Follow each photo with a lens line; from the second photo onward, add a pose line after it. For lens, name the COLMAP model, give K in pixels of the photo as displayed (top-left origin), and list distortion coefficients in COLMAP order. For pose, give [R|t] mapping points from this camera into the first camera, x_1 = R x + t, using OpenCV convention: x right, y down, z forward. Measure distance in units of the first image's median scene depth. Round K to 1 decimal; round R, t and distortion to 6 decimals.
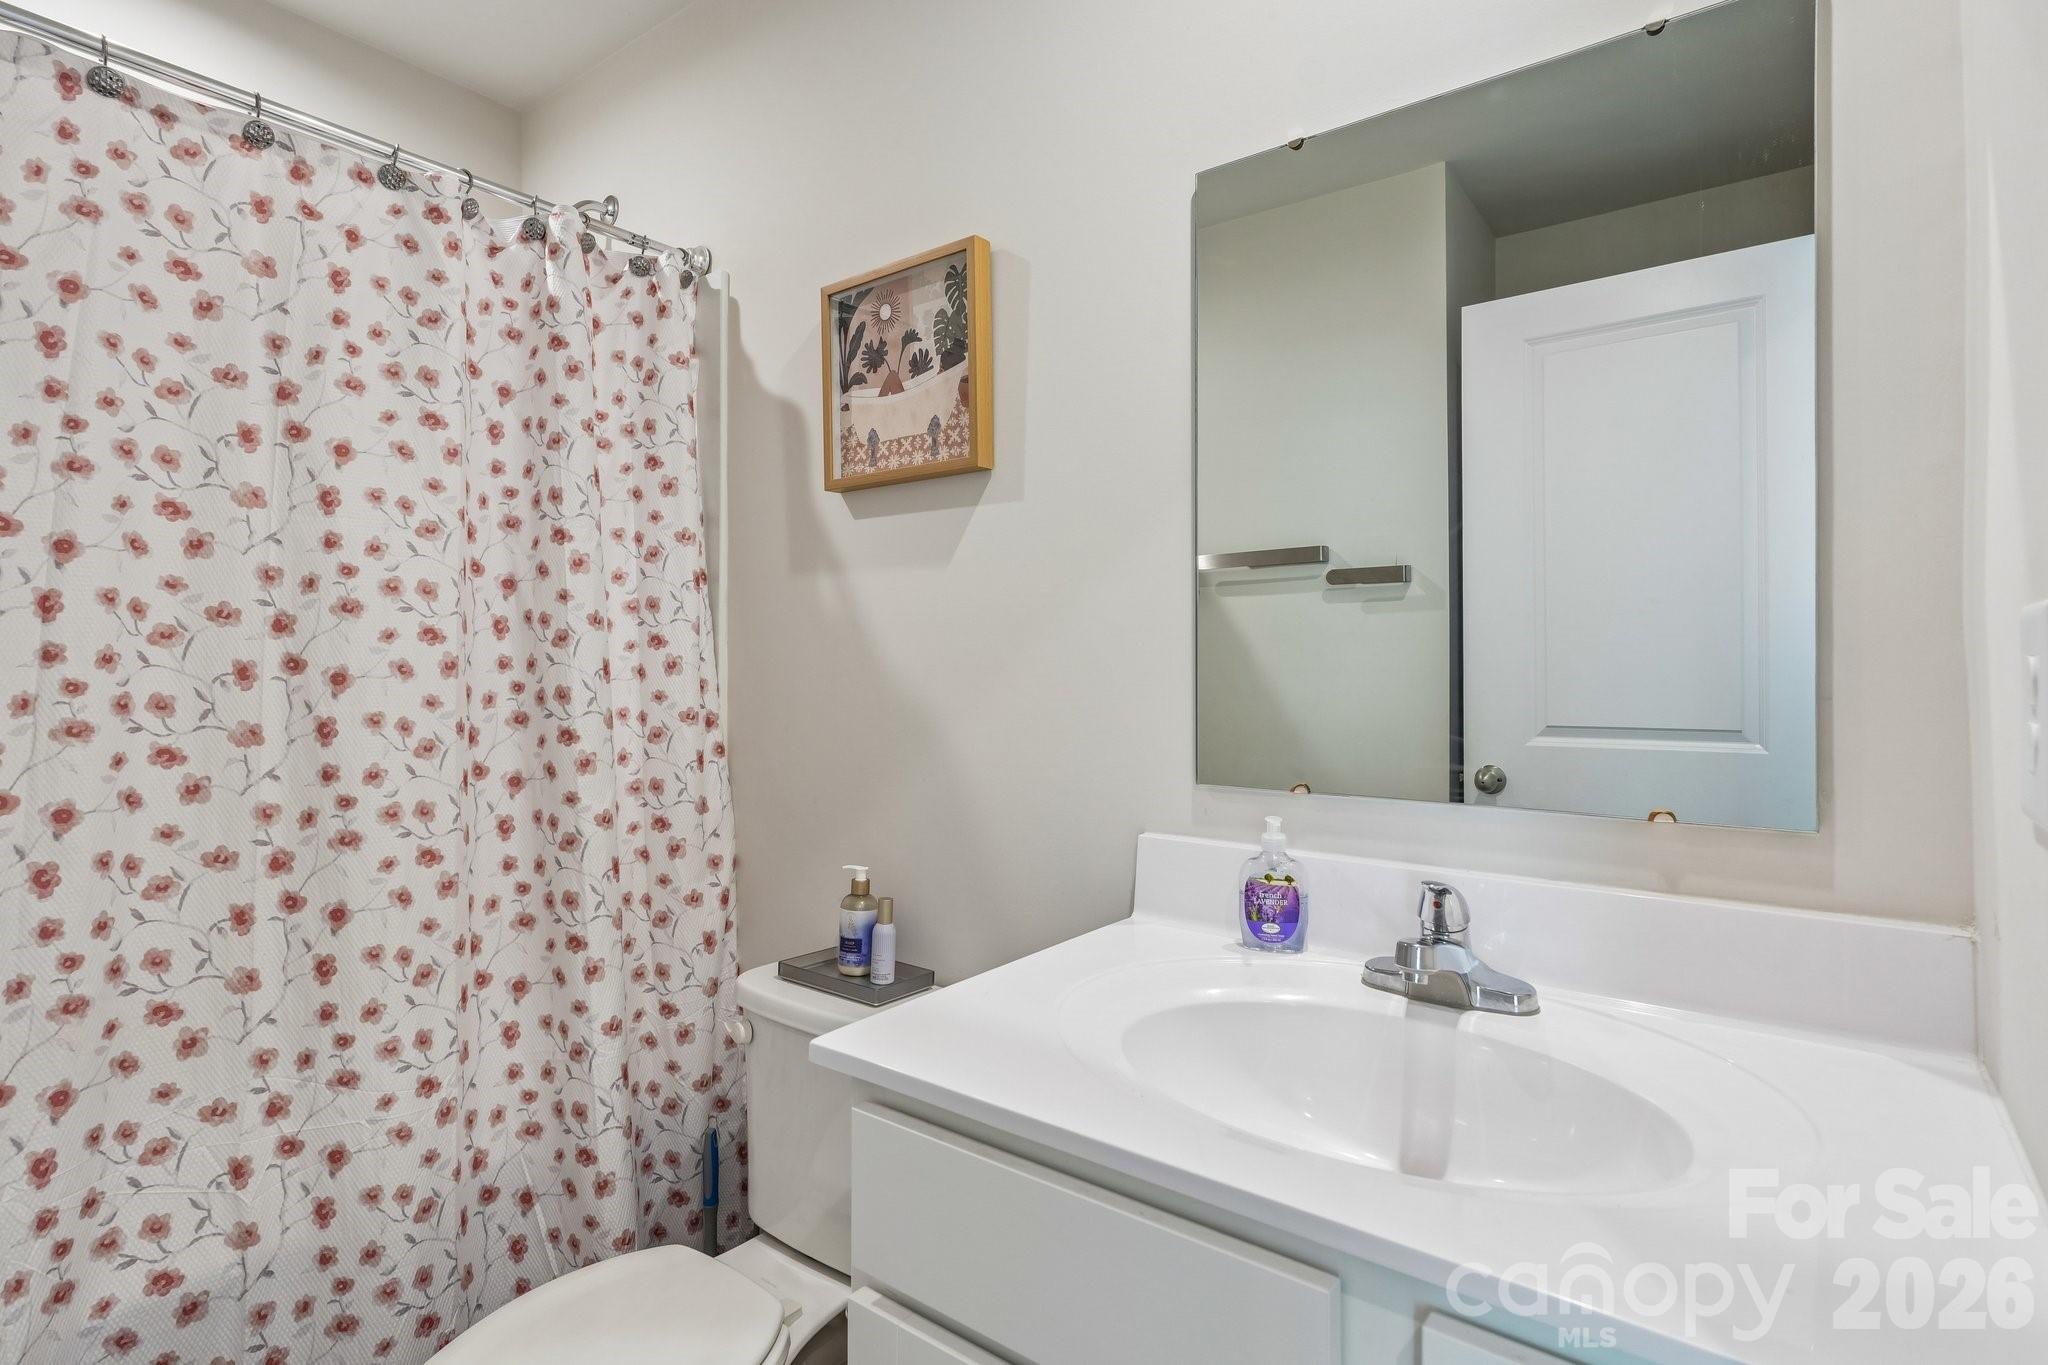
lens RADIAL K [[1009.2, 0, 1015.4], [0, 1009.2, 660.8], [0, 0, 1]] dist [0.002236, -0.000281]
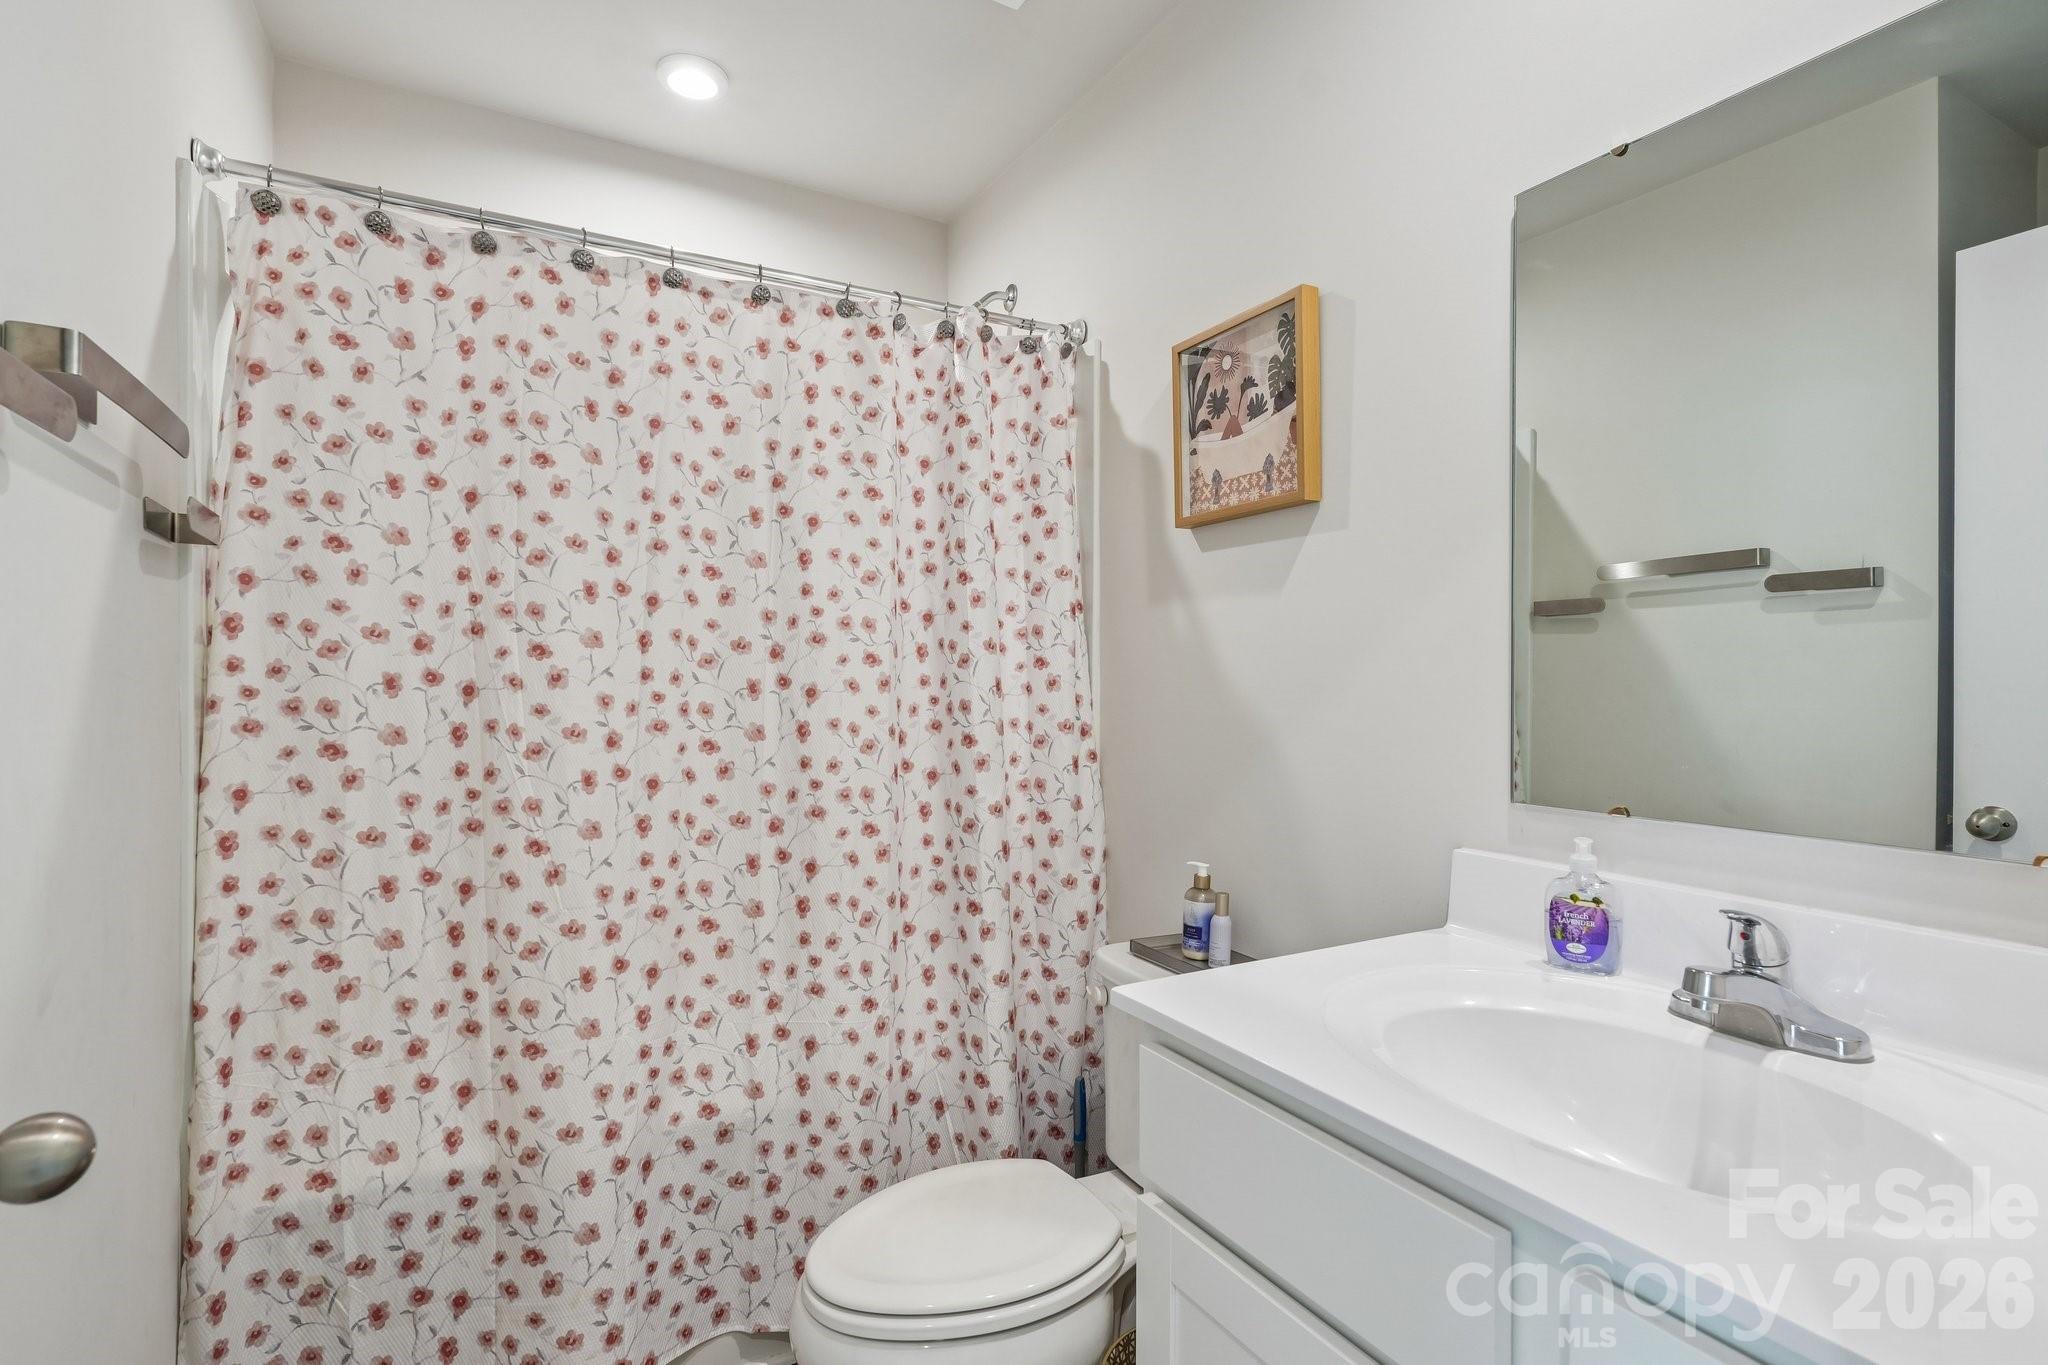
lens RADIAL K [[1009.2, 0, 1023.6], [0, 1009.2, 693.9], [0, 0, 1]] dist [0.002236, -0.000281]
pose [[0.915063, 0.007606, -0.403240, 0.117662], [-0.000720, 0.999851, 0.017225, -0.003472], [0.403311, -0.015471, 0.914932, -0.103233]]
